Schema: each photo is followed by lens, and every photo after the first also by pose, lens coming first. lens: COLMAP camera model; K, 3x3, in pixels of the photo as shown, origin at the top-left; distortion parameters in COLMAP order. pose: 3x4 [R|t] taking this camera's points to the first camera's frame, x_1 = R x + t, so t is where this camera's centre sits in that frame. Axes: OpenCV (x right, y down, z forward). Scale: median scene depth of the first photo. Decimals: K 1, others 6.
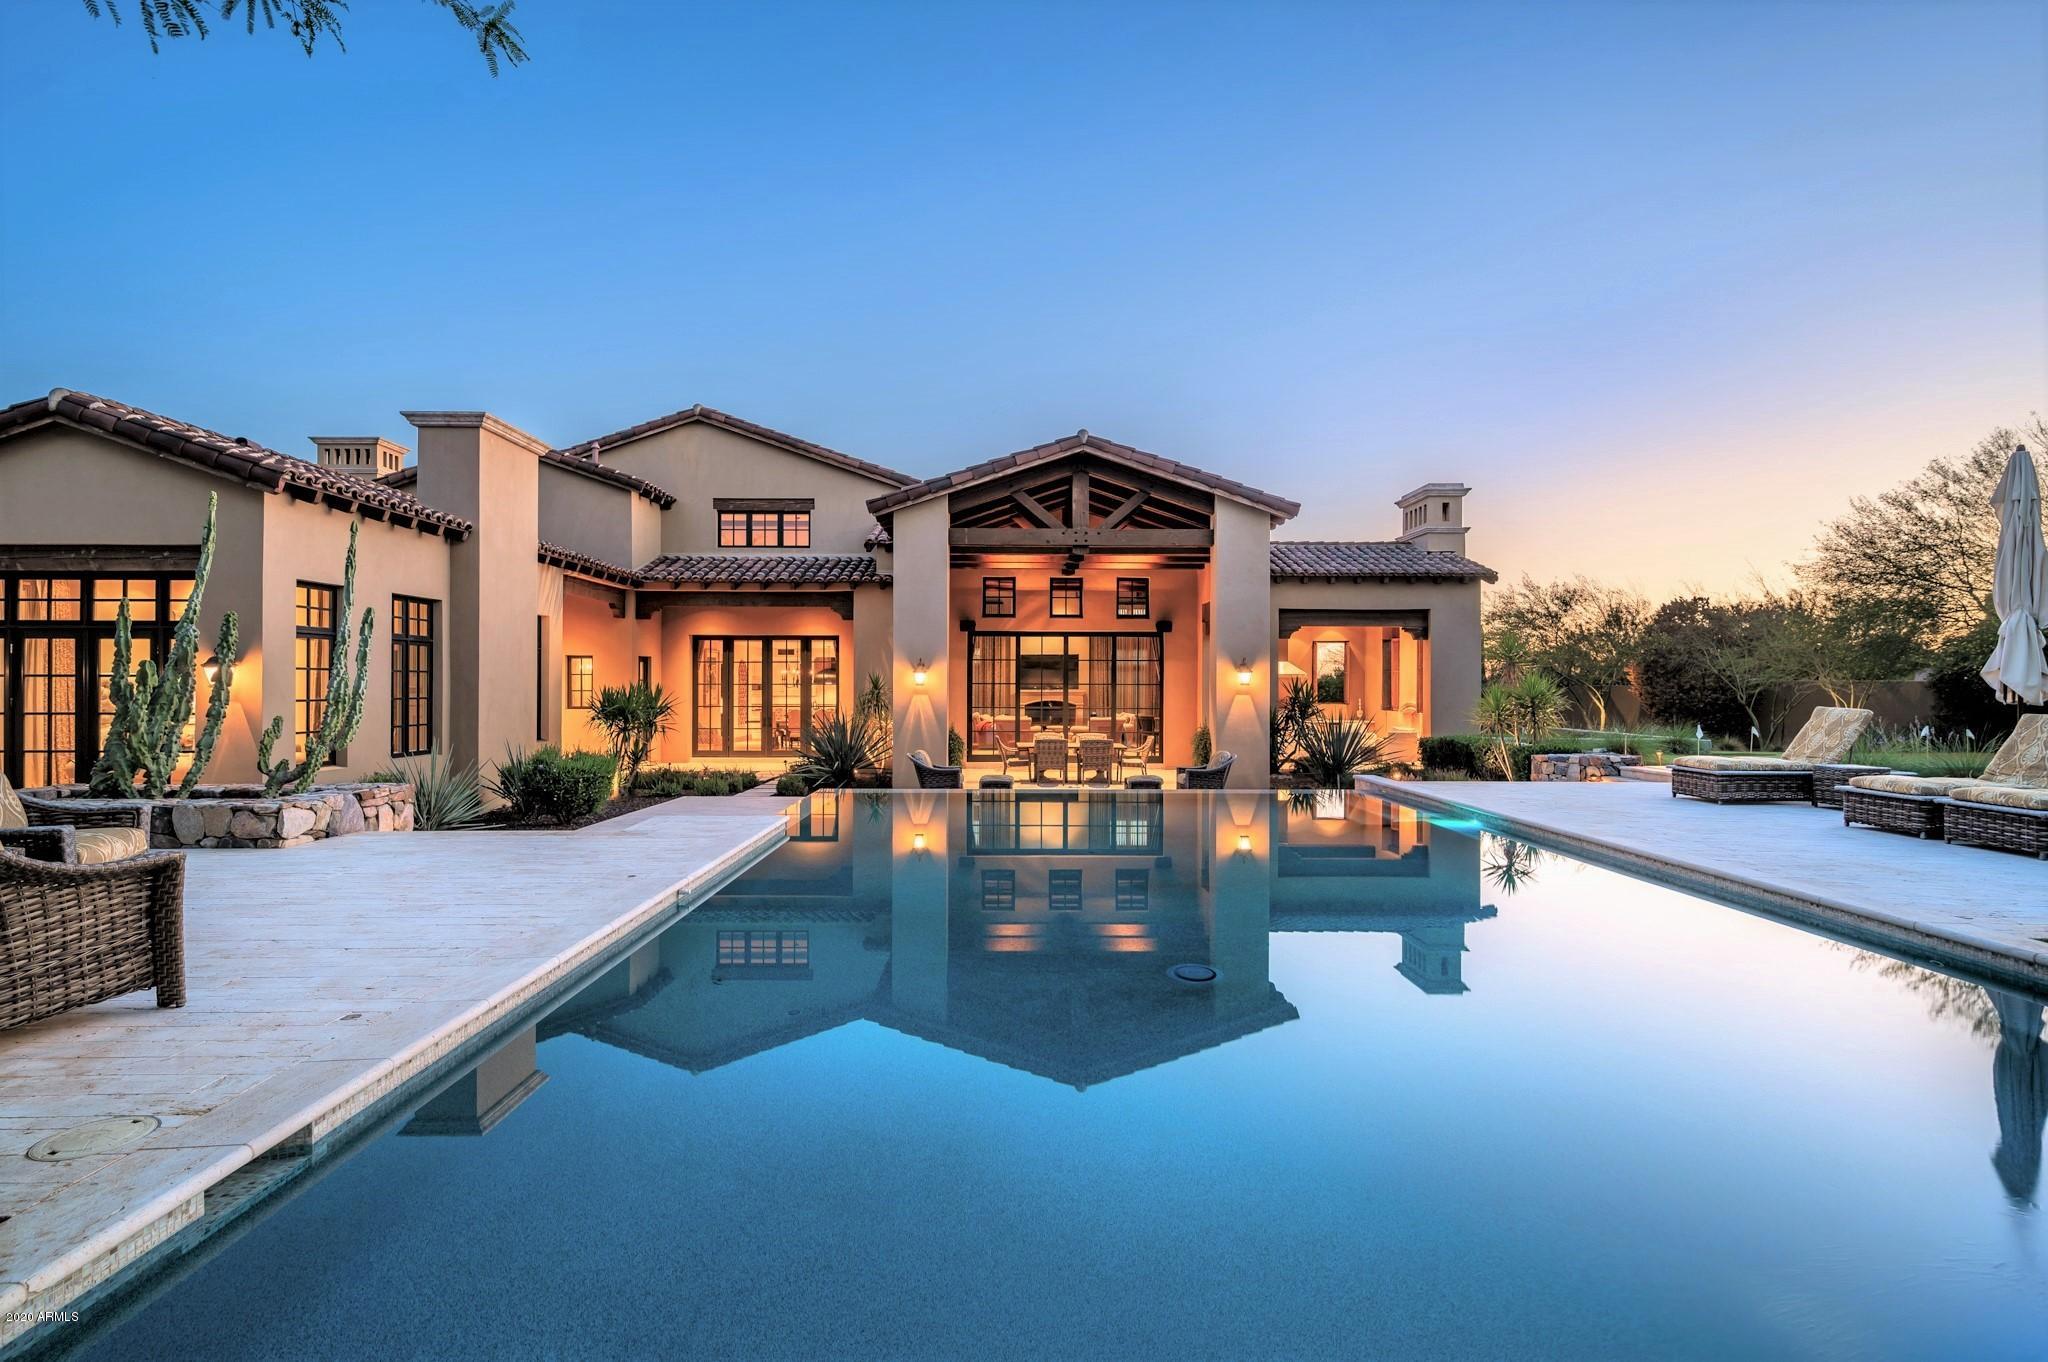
lens RADIAL K [[1008.4, 0, 1022.6], [0, 1008.4, 682.9], [0, 0, 1]] dist [-0.000093, -0.001168]
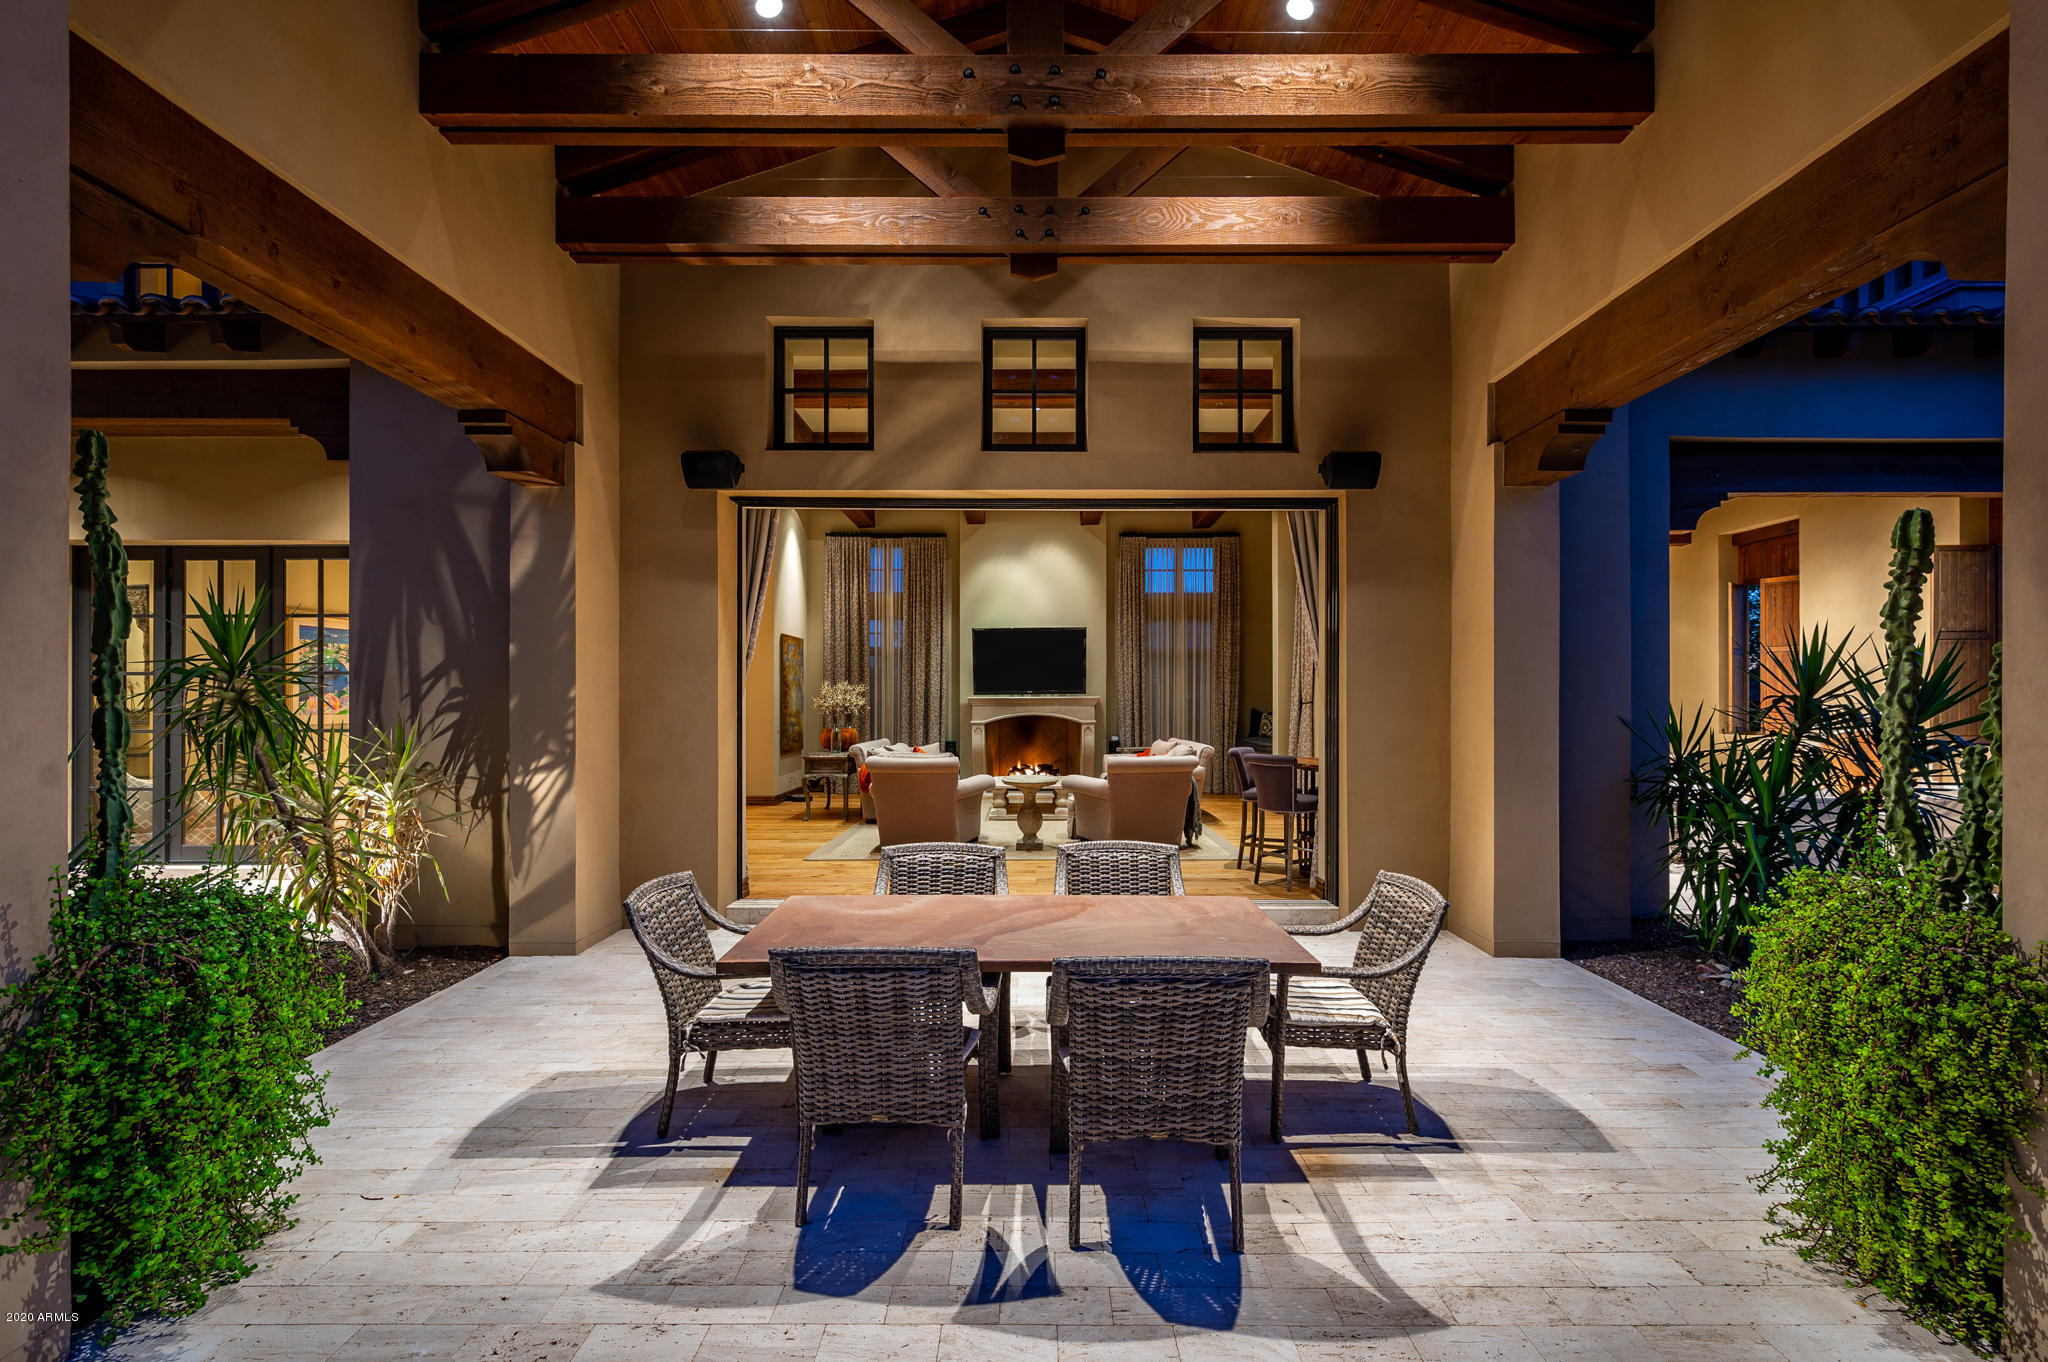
lens RADIAL K [[841.3, 0, 1031.2], [0, 841.3, 680.9], [0, 0, 1]] dist [0.002685, -0.000309]
pose [[0.999971, -0.006766, -0.003573, 0.053231], [0.006706, 0.999839, -0.016625, 0.015719], [0.003685, 0.016601, 0.999855, 0.915847]]
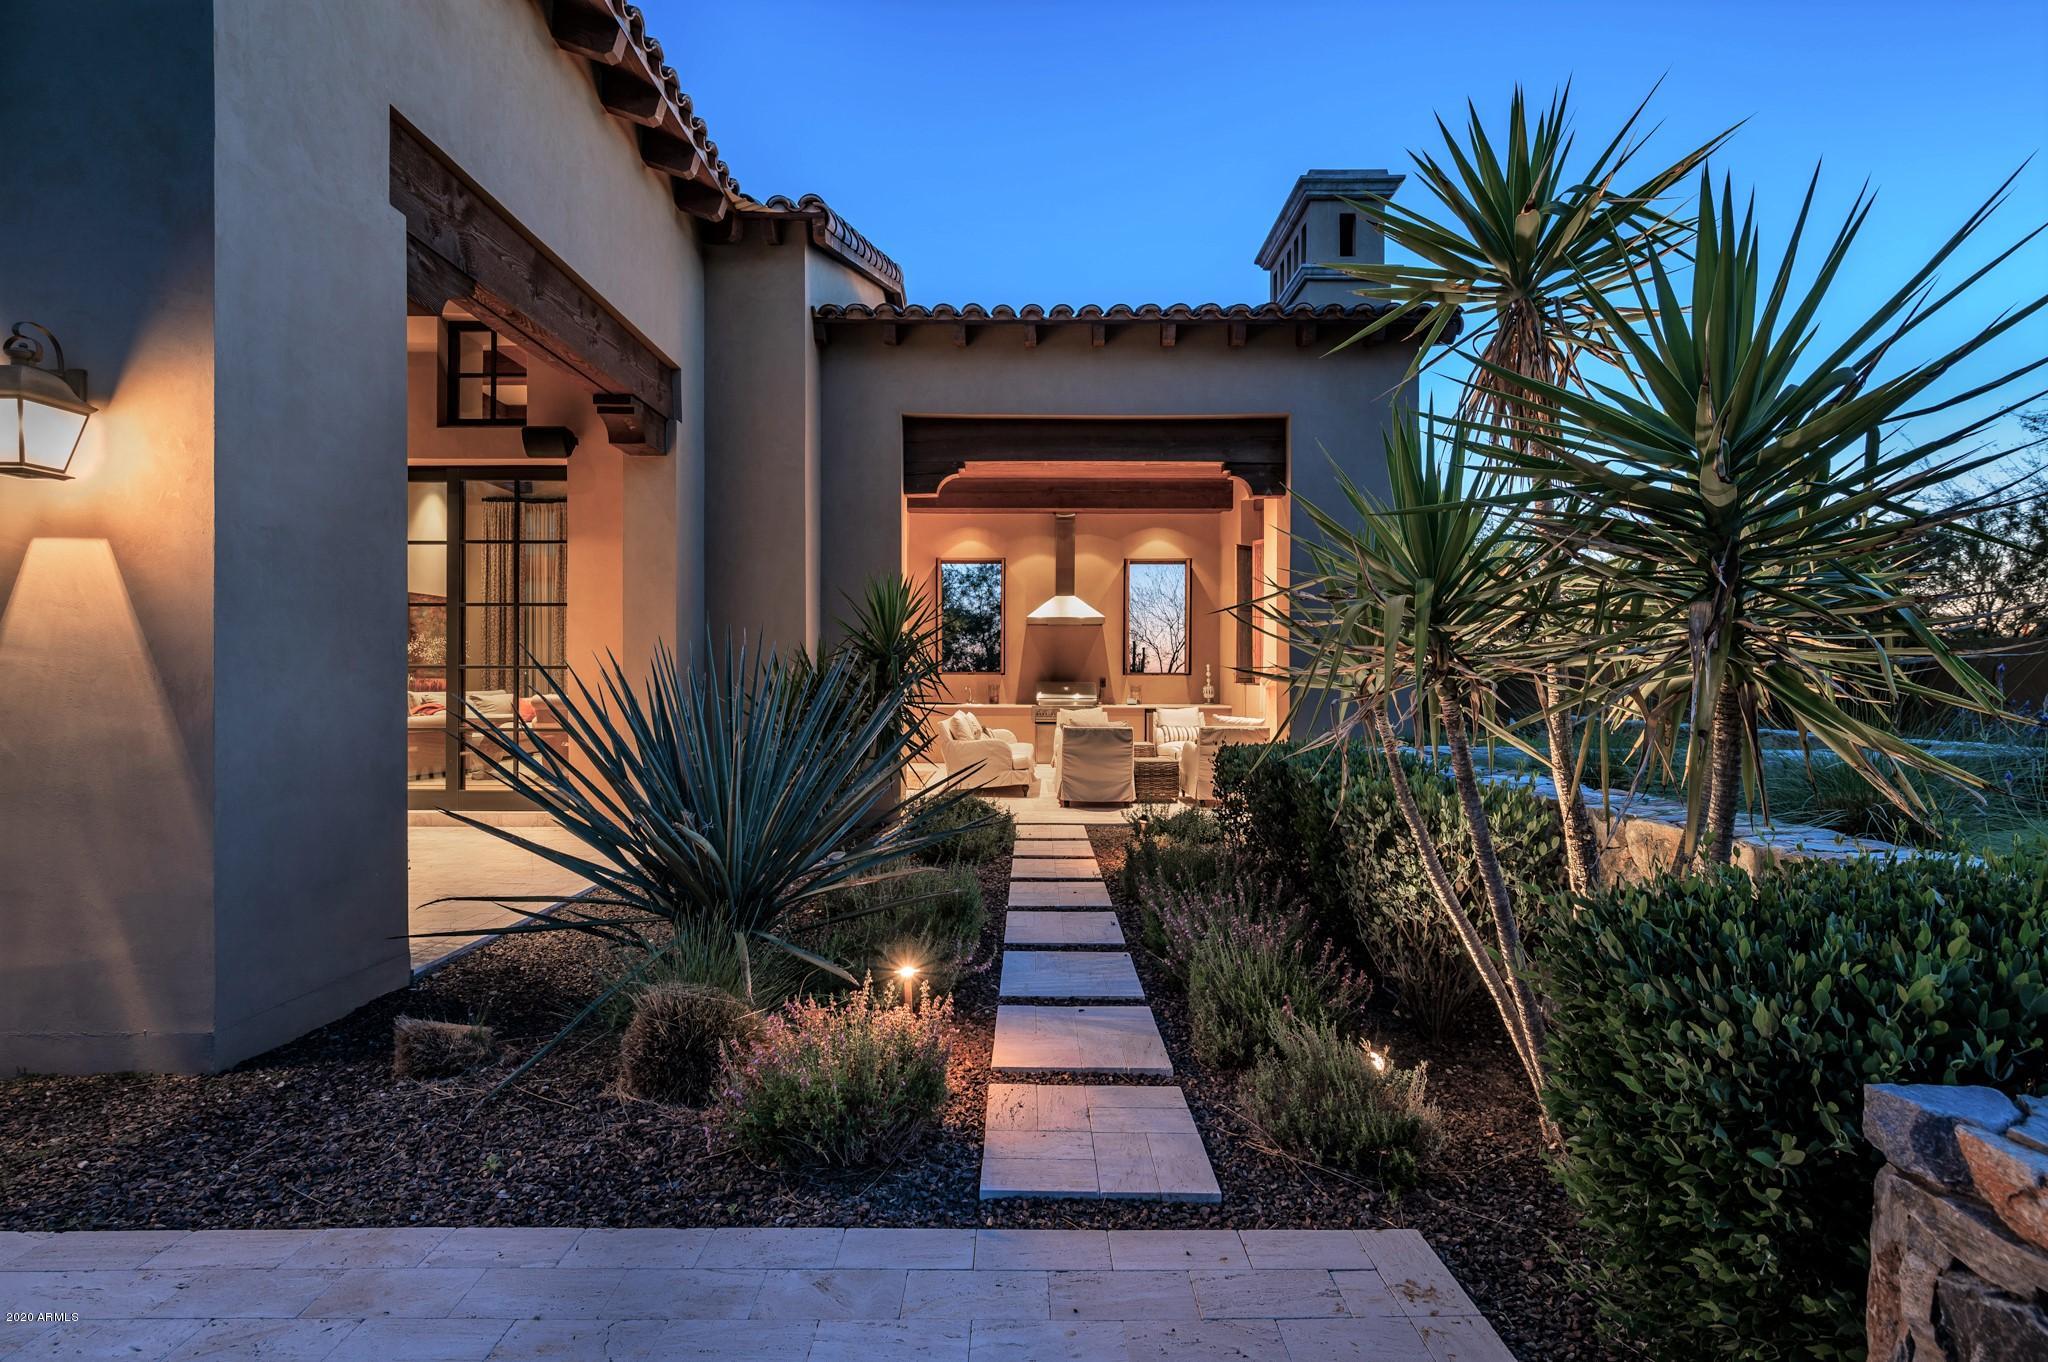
lens RADIAL K [[908.9, 0, 1015.3], [0, 908.9, 679.1], [0, 0, 1]] dist [0.006900, -0.002783]
pose [[0.999671, -0.002117, -0.025555, 0.393835], [0.002123, 0.999998, 0.000197, 0.038123], [0.025555, -0.000251, 0.999673, 0.824470]]
